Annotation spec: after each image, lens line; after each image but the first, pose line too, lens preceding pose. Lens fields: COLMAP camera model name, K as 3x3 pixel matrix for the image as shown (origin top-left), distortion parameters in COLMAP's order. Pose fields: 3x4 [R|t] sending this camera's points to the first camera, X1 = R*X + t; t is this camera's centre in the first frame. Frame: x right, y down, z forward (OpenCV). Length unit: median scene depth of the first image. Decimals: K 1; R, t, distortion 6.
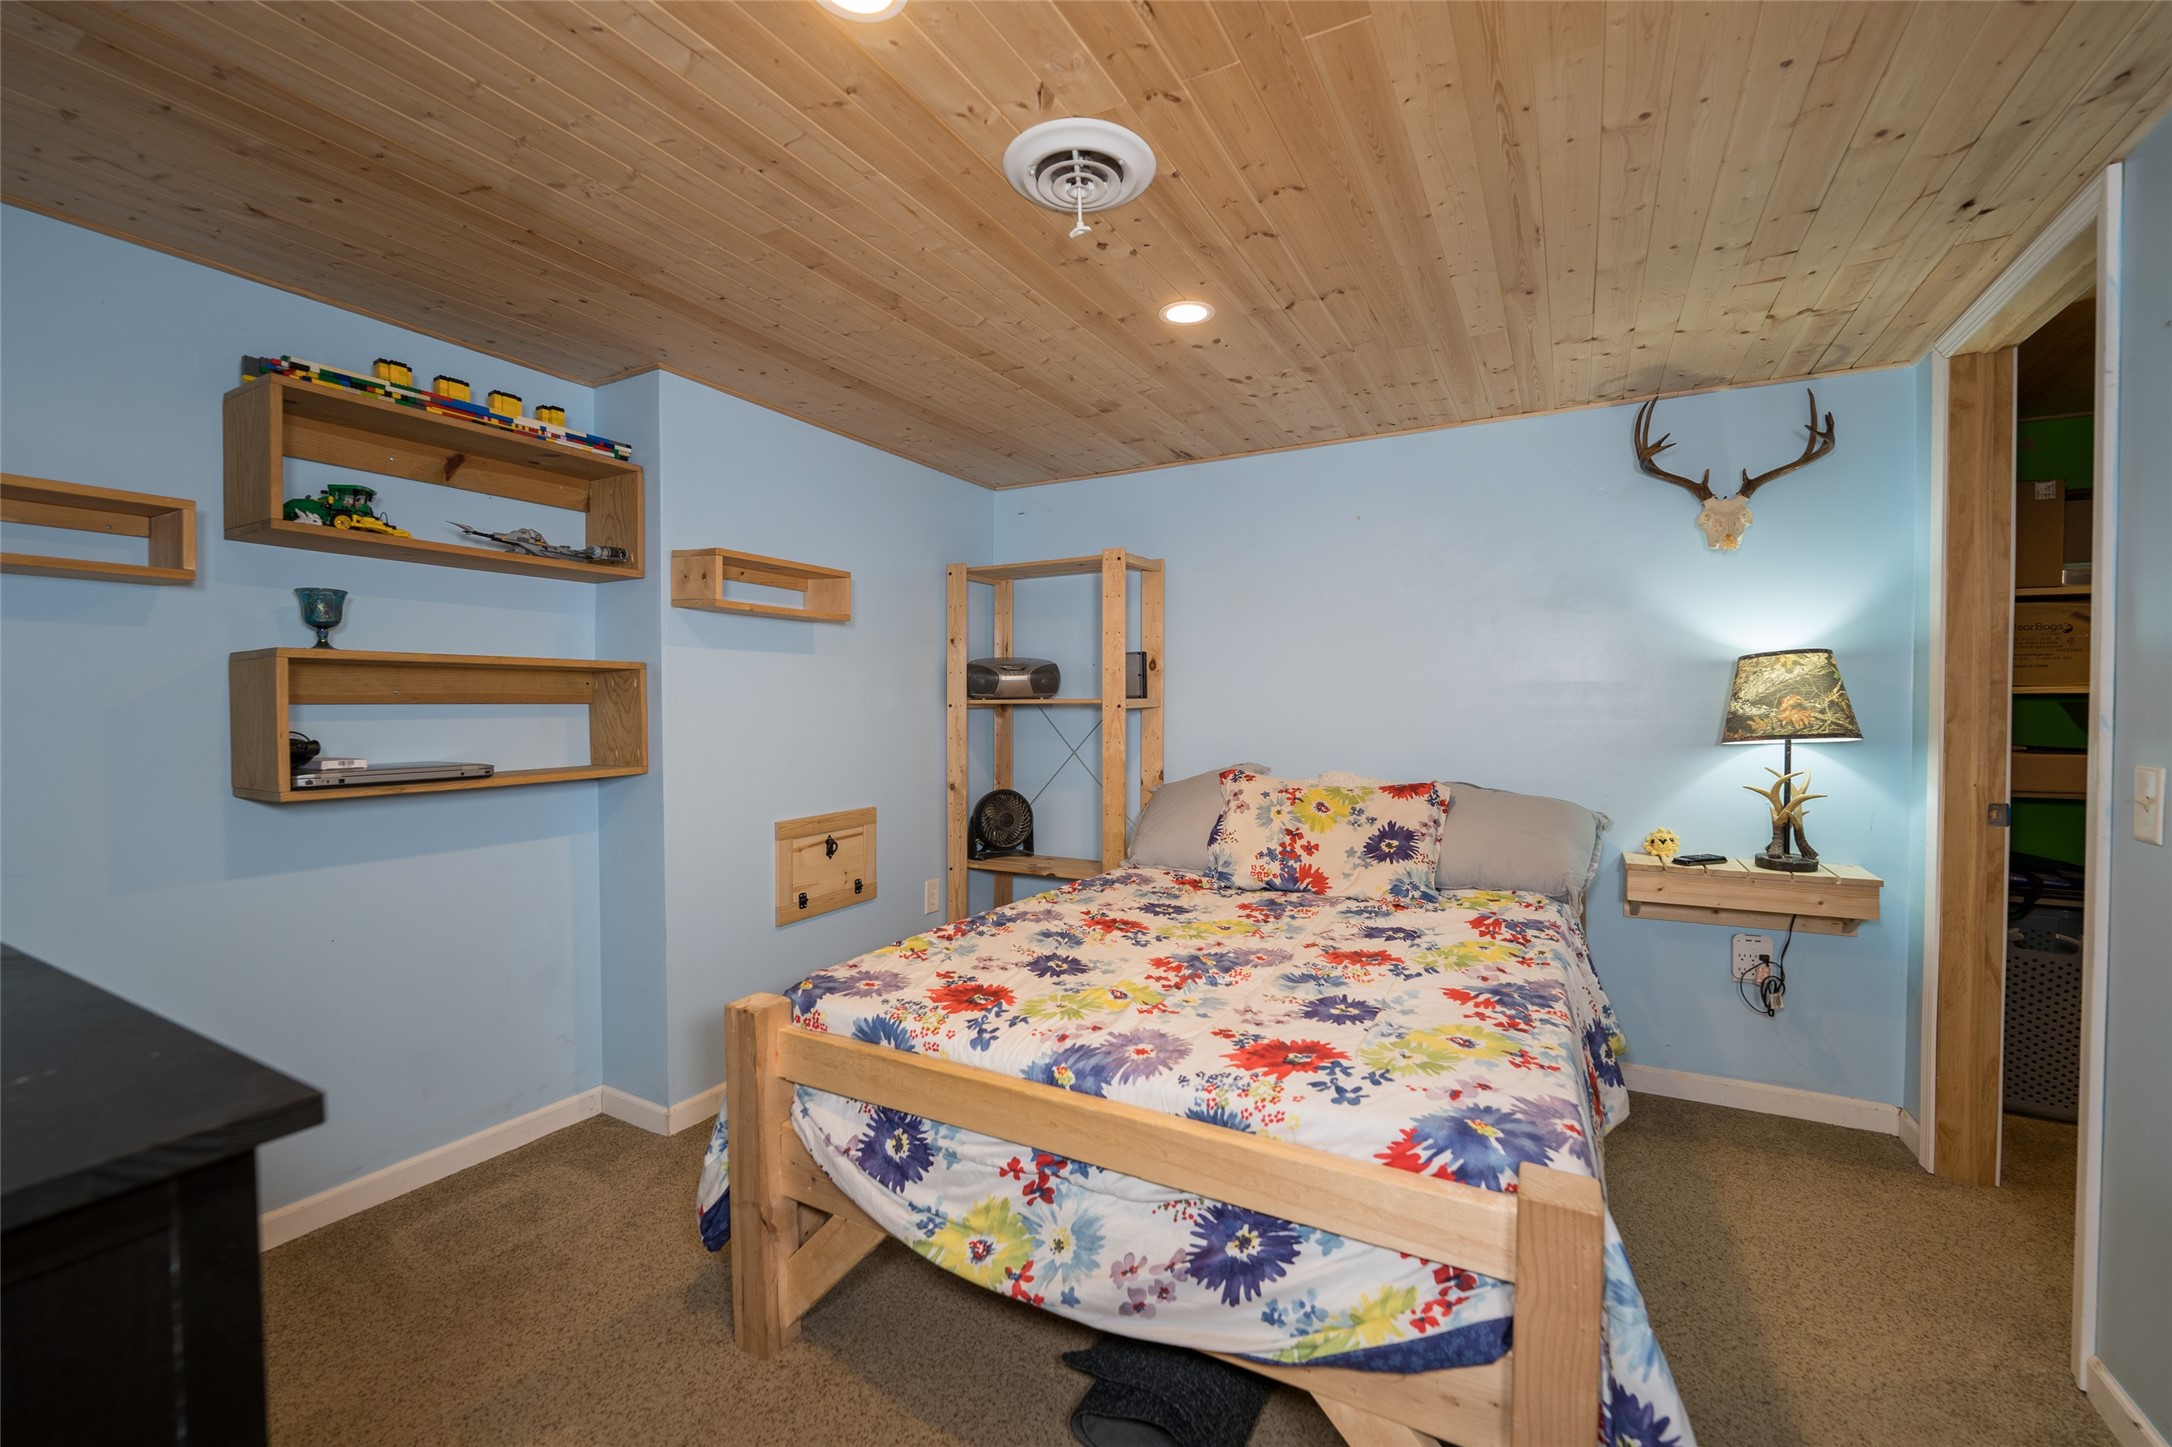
lens RADIAL K [[895.8, 0, 1082.1], [0, 895.8, 718.8], [0, 0, 1]] dist [-0.002212, -0.000793]
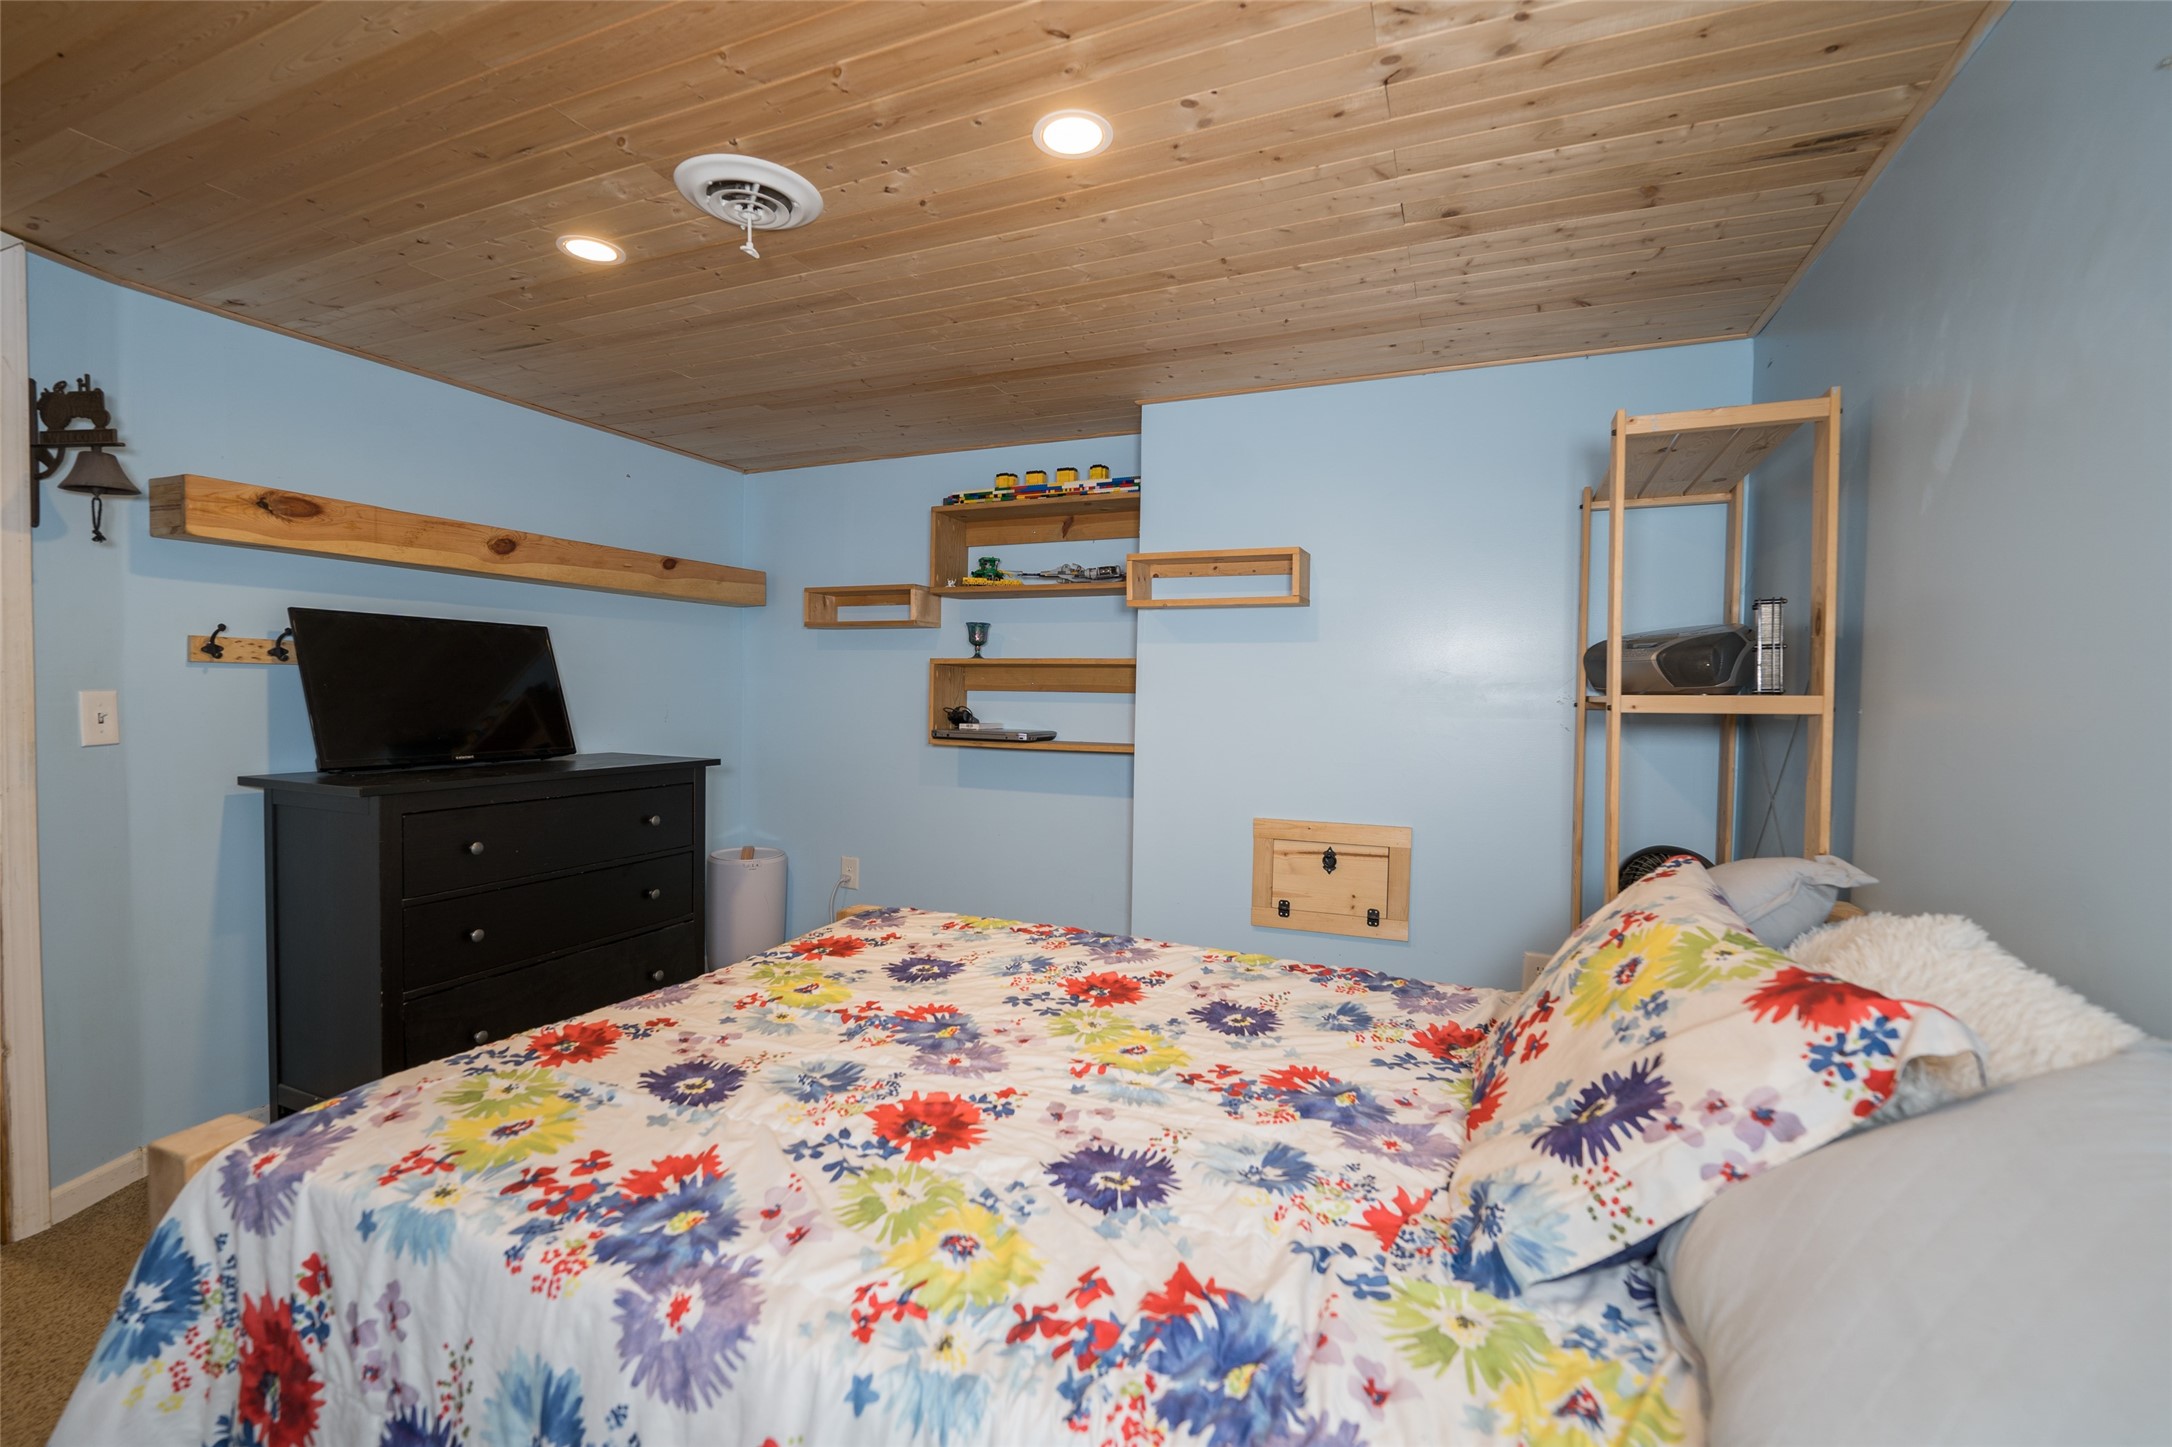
lens RADIAL K [[928.3, 0, 1086.0], [0, 928.3, 723.5], [0, 0, 1]] dist [-0.001063, -0.000417]
pose [[0.099250, 0.041661, -0.994190, 0.926806], [-0.035126, 0.998647, 0.038342, -0.028021], [0.994442, 0.031116, 0.100579, 1.031662]]
